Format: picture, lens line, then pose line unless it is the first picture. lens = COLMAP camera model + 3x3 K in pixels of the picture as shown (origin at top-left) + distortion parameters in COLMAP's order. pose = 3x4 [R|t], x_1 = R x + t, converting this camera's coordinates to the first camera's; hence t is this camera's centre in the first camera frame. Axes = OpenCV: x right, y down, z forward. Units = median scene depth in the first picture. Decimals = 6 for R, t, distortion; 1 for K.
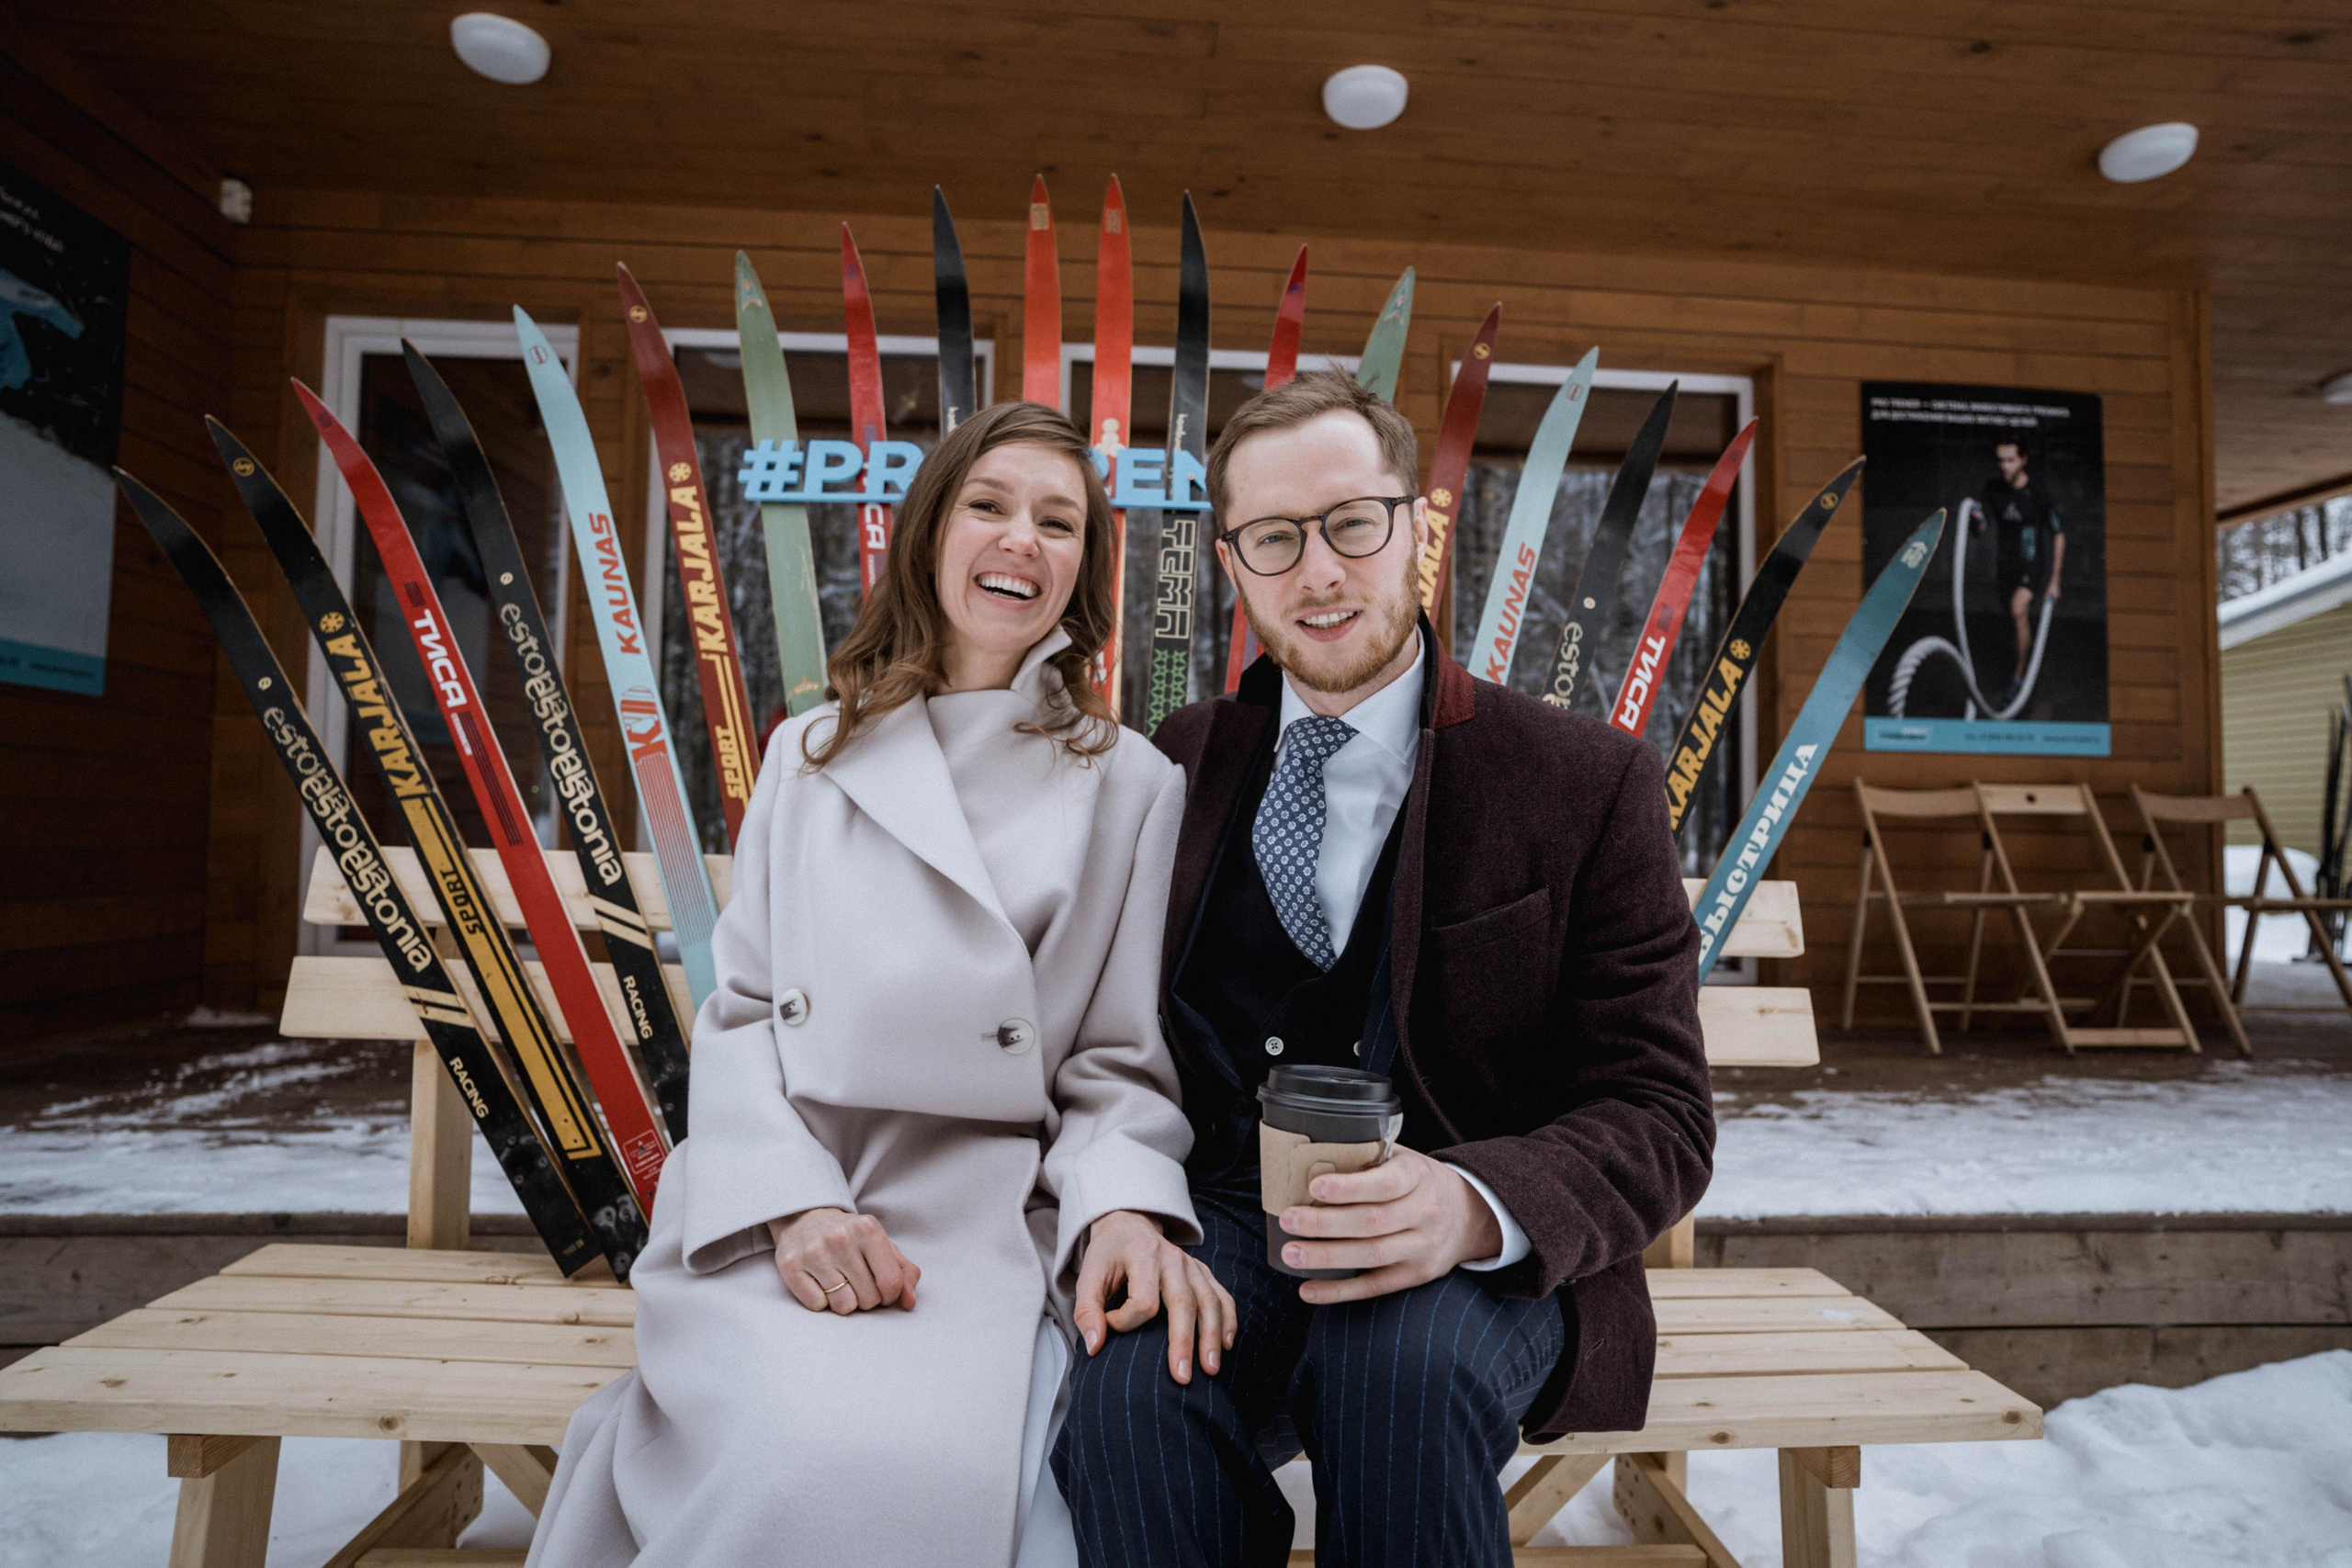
lens RADIAL K [[1404.2, 0, 1176.0], [0, 1404.2, 784.0], [0, 0, 1]] dist [-0.069175, 0.056000]
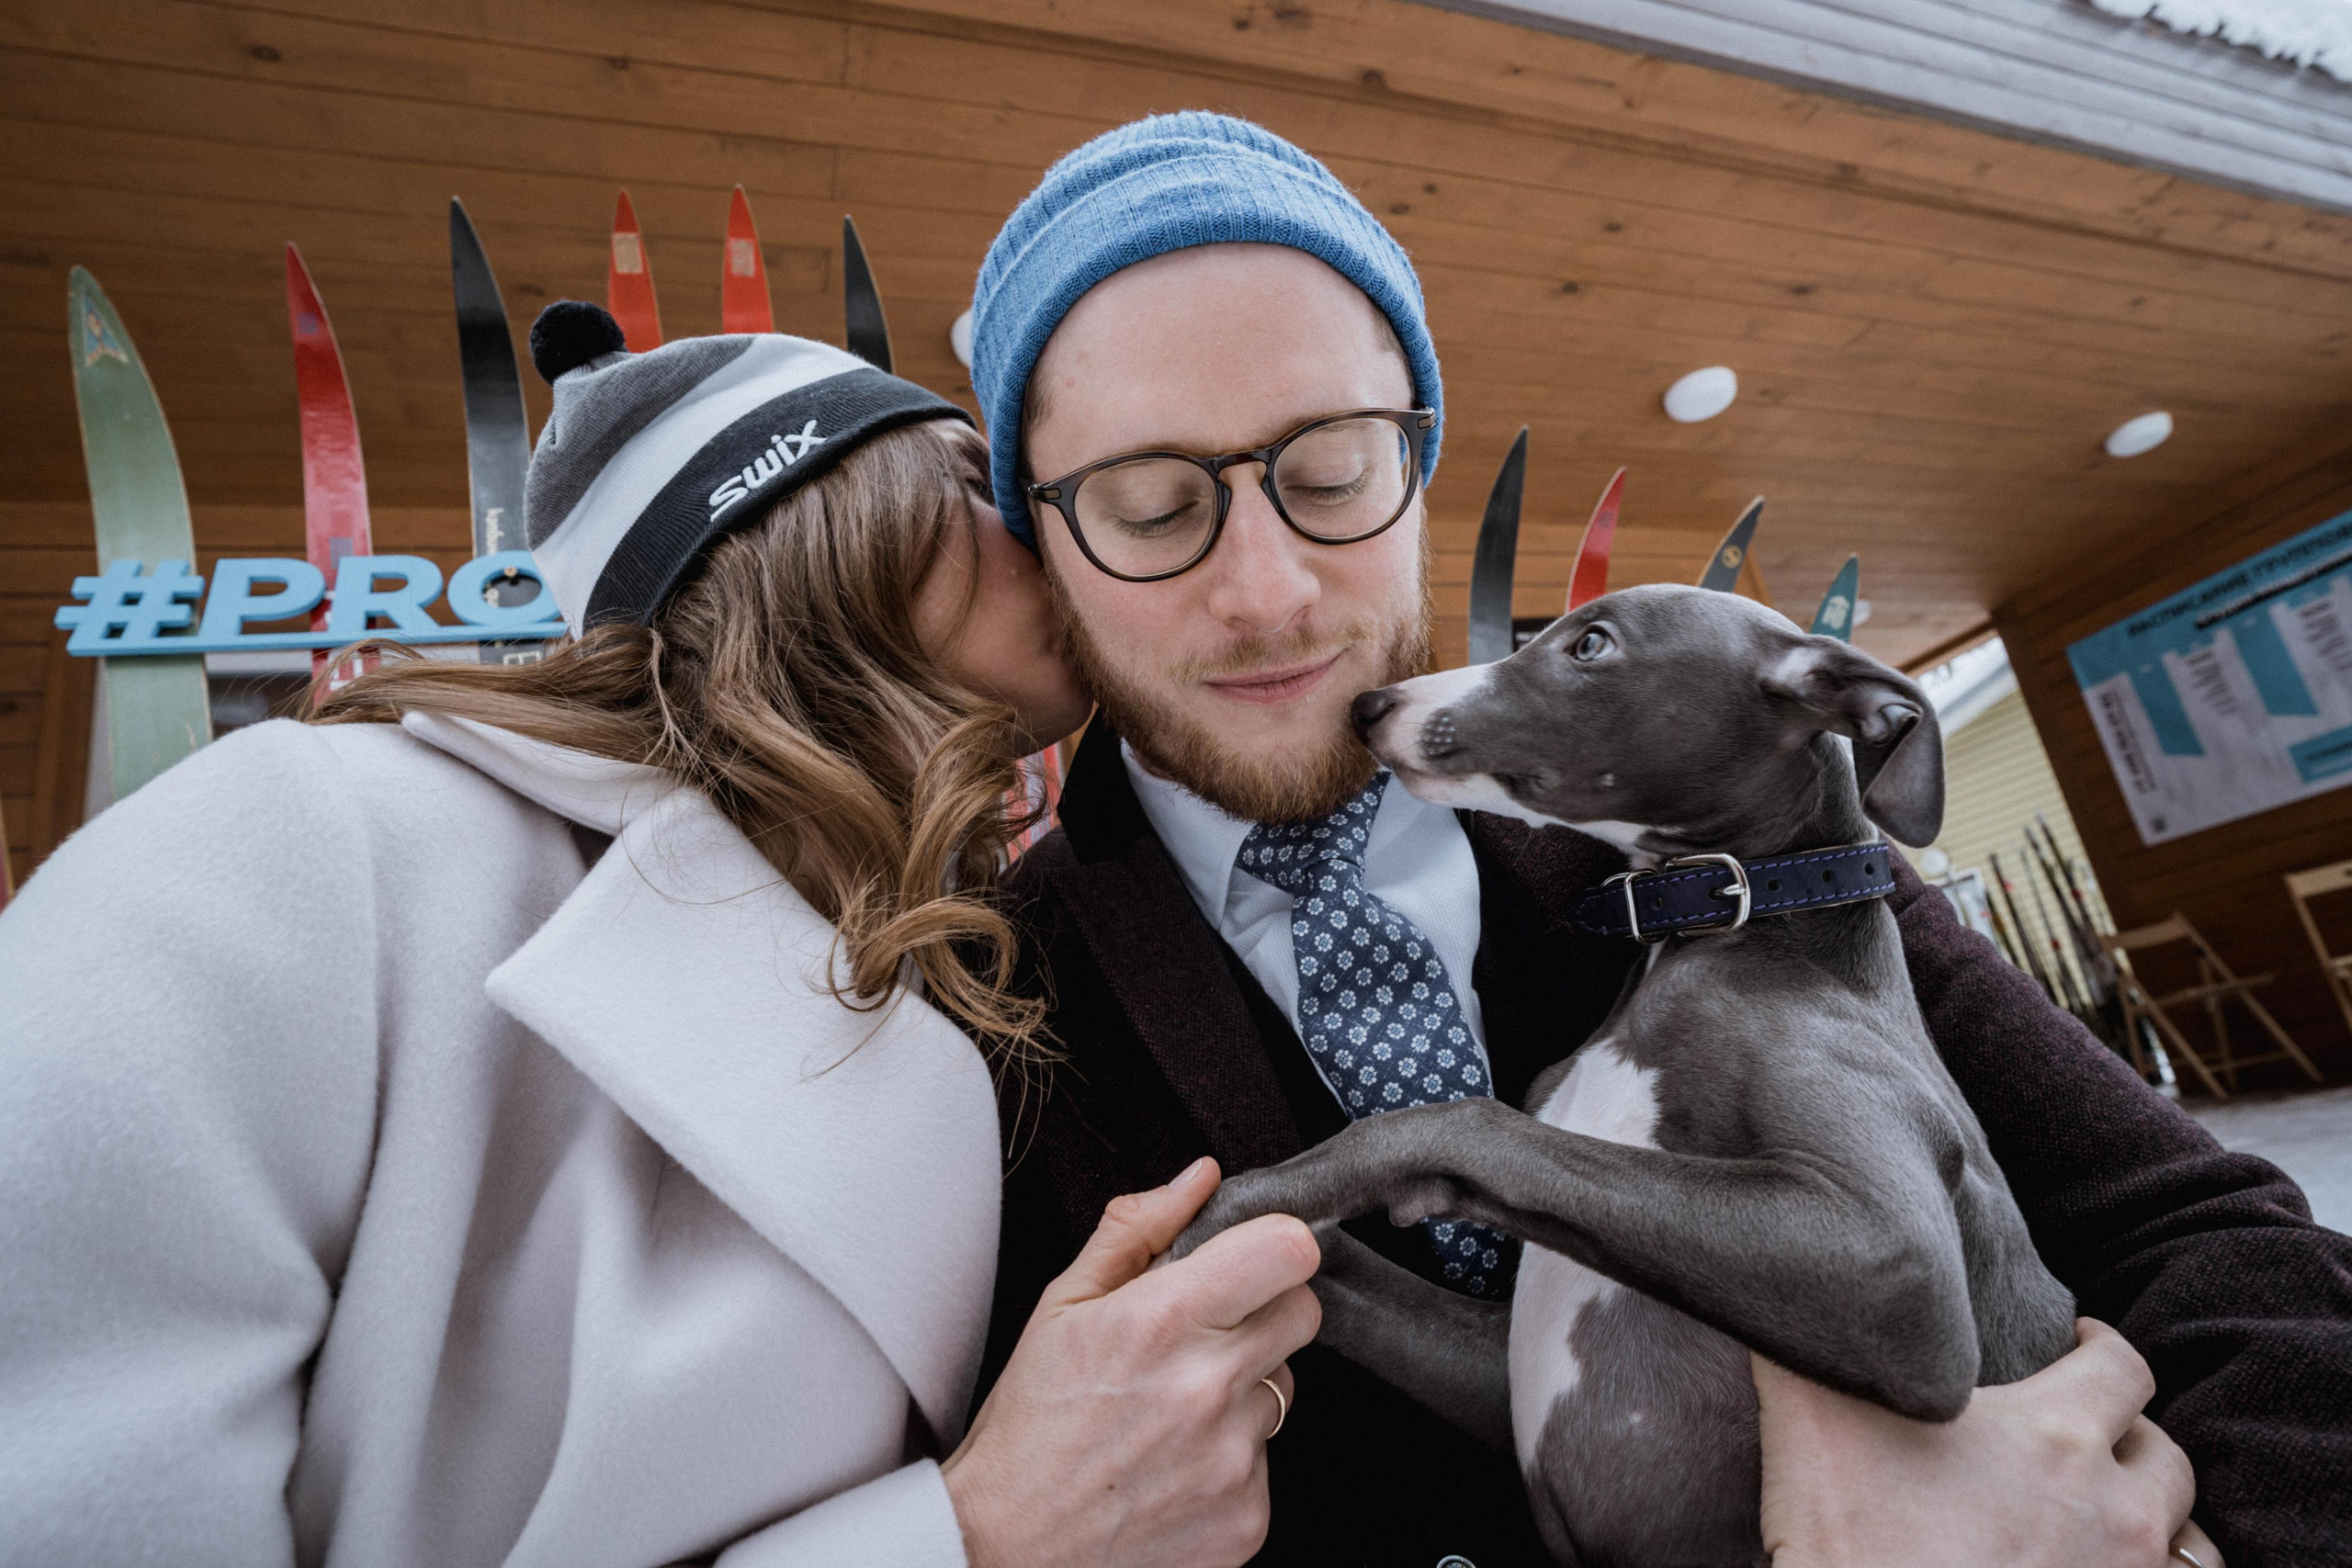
lens RADIAL K [[1321.8, 0, 1223.6], [0, 1321.8, 794.6], [0, 0, 1]] dist [-0.100177, 0.048428]
pose [[0.943742, -0.109749, 0.311940, -0.022712], [0.185438, 0.956682, -0.224437, 0.015138], [-0.273795, 0.269656, 0.923213, 0.203138]]
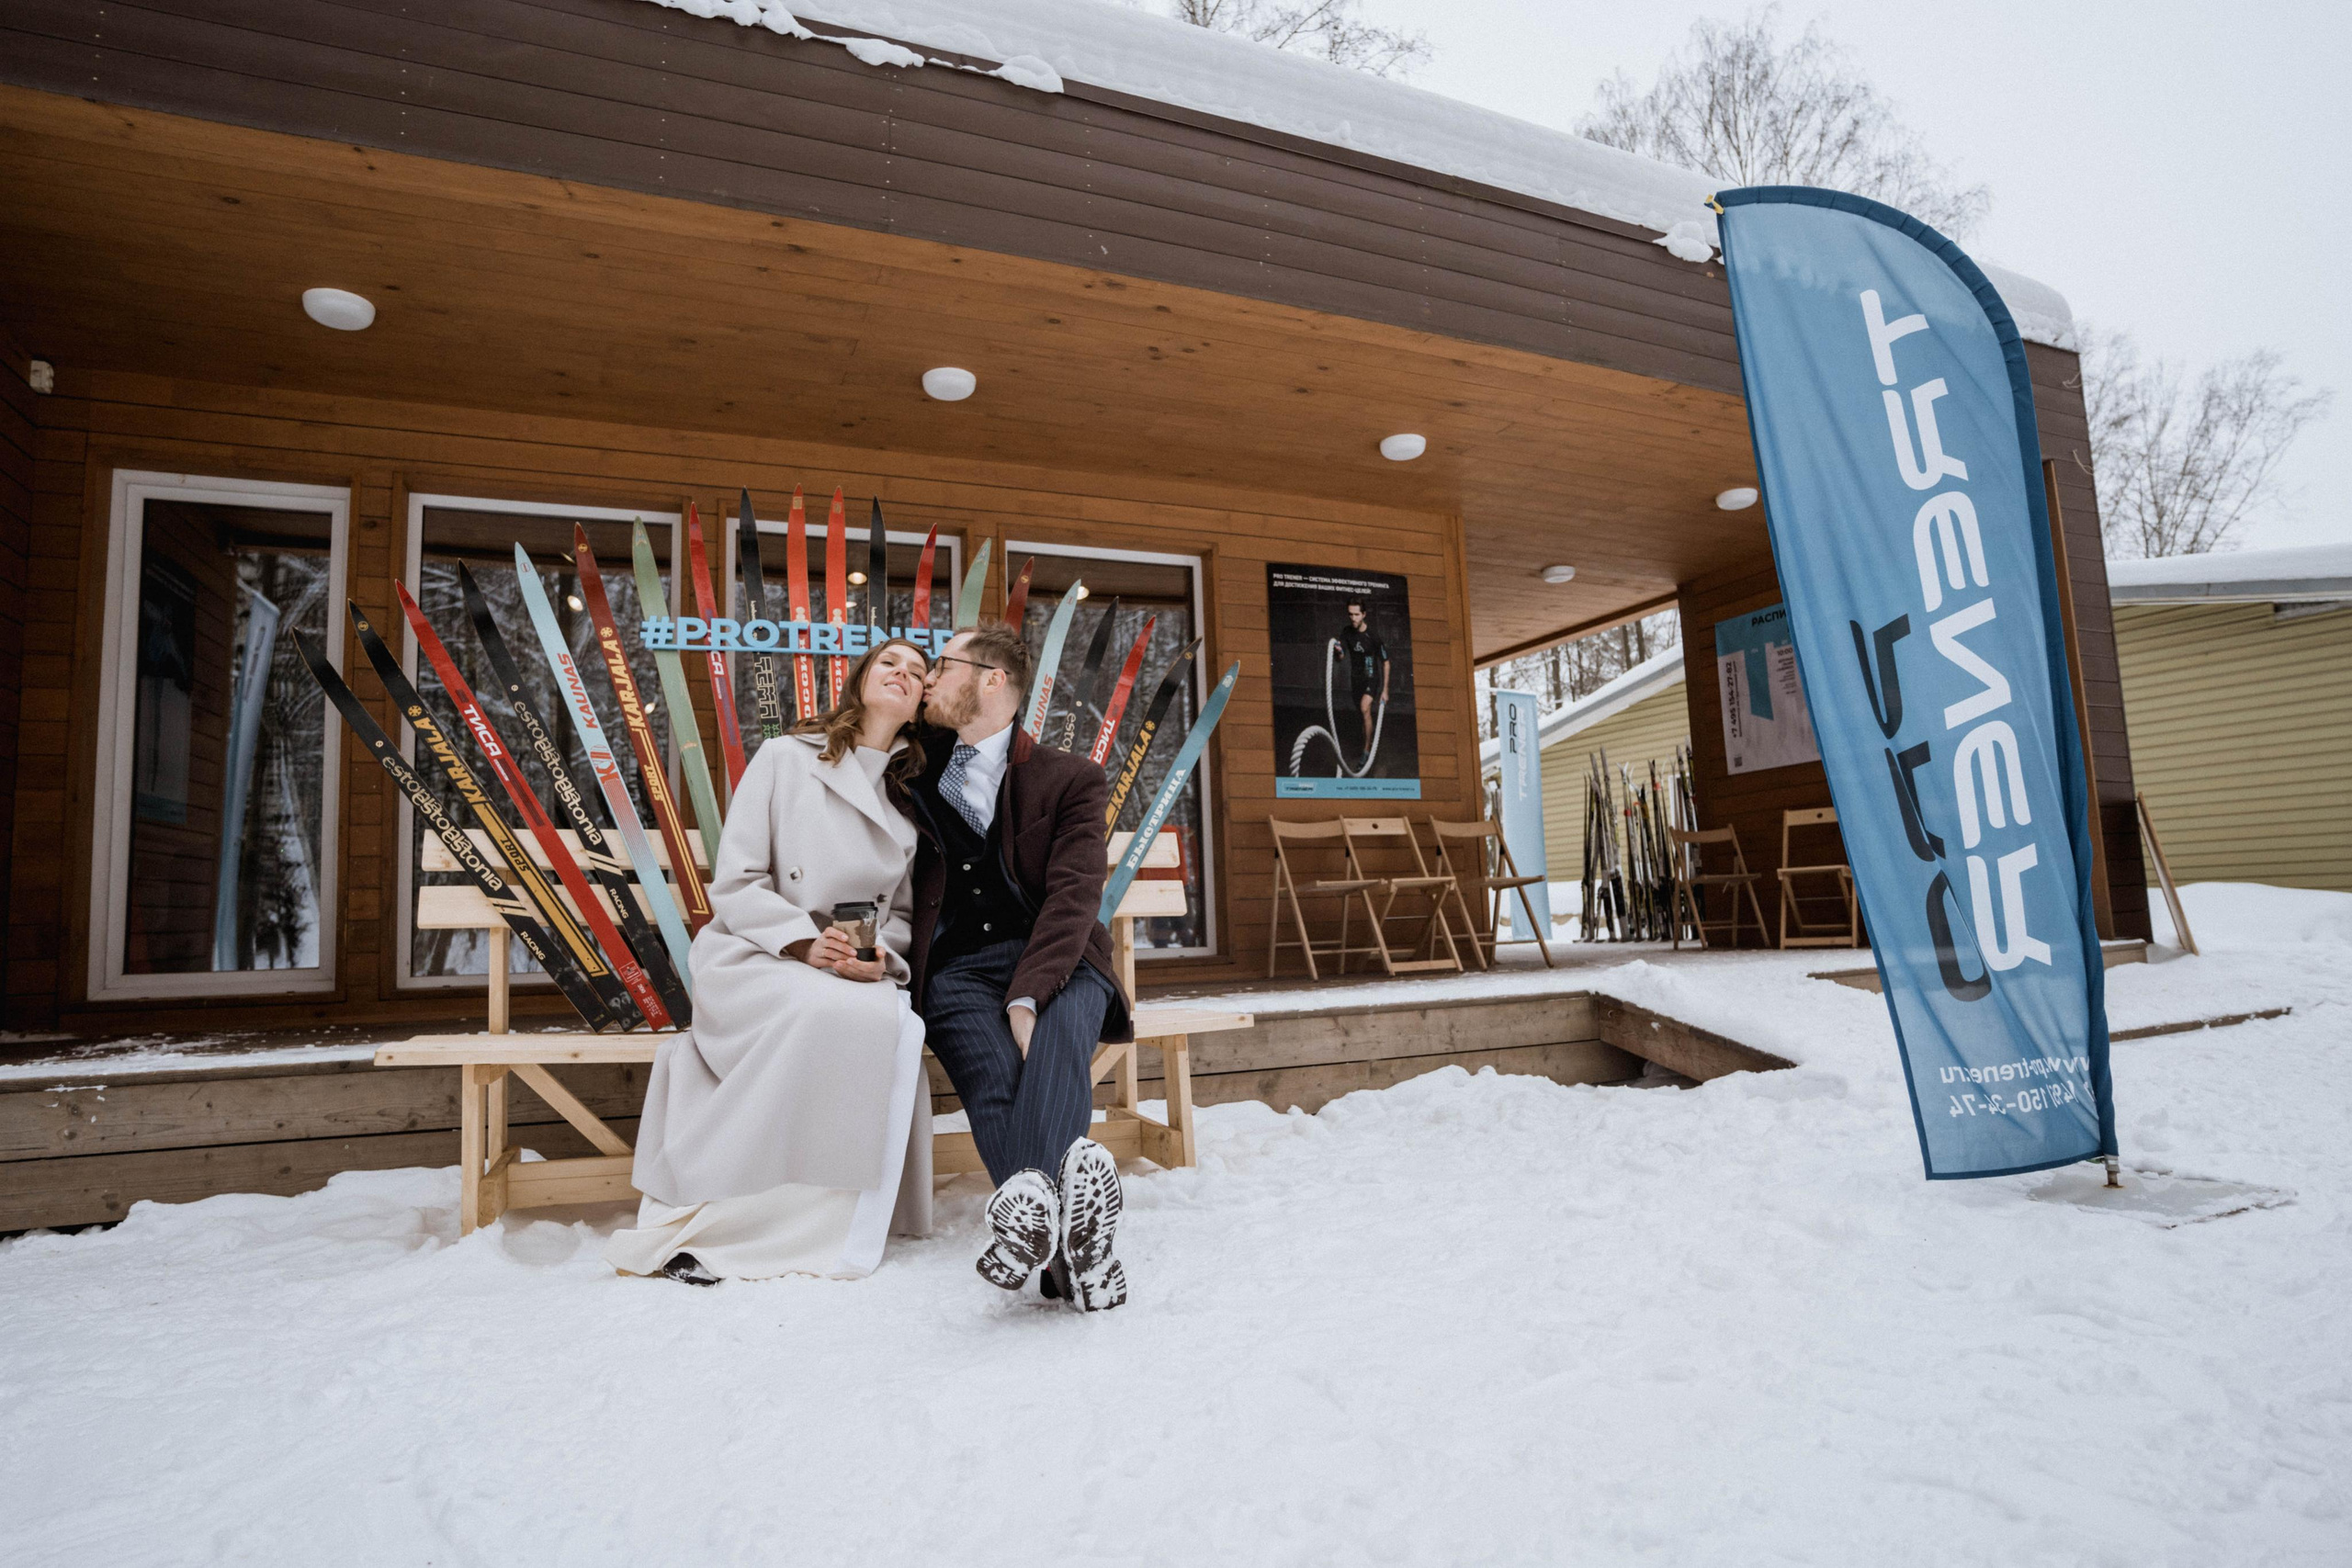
lens RADIAL K [[1321.8, 0, 1223.6], [0, 1321.8, 794.6], [0, 0, 1]] dist [-0.100177, 0.048428]
pose [[0.936009, -0.017196, 0.351555, -0.087458], [0.037847, 0.997932, -0.051954, 0.051893], [-0.349935, 0.061935, 0.934724, -0.406235]]
